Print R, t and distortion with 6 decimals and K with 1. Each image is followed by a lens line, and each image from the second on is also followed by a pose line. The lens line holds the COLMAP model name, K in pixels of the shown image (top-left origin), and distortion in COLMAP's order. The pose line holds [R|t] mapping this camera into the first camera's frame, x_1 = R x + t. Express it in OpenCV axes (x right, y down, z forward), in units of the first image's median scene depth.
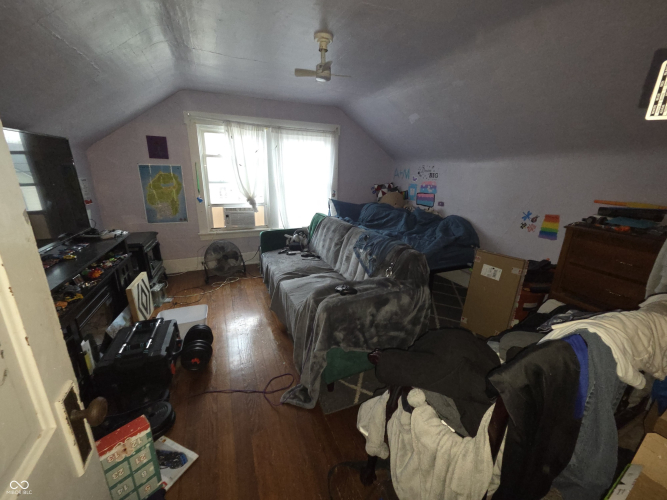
lens RADIAL K [[273.3, 0, 335.6], [0, 273.3, 249.0], [0, 0, 1]] dist [-0.003625, -0.000525]
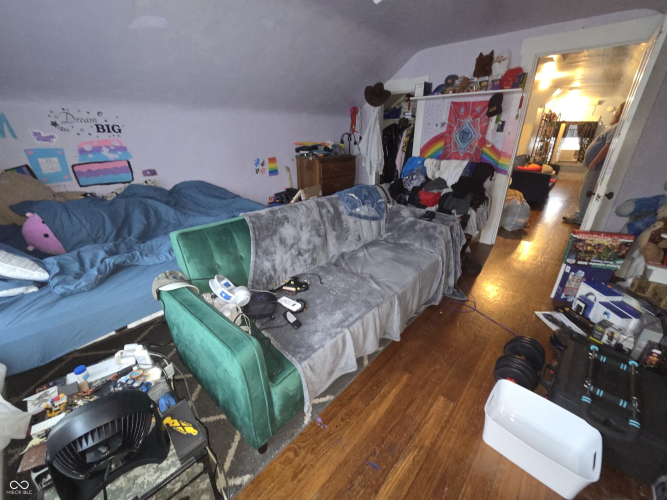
lens RADIAL K [[273.3, 0, 334.6], [0, 273.3, 252.7], [0, 0, 1]] dist [-0.003625, -0.000525]
pose [[-0.431771, -0.361656, 0.826304, -0.445047], [0.249816, 0.832312, 0.494822, -0.218427], [-0.866698, 0.420074, -0.269021, 0.858438]]
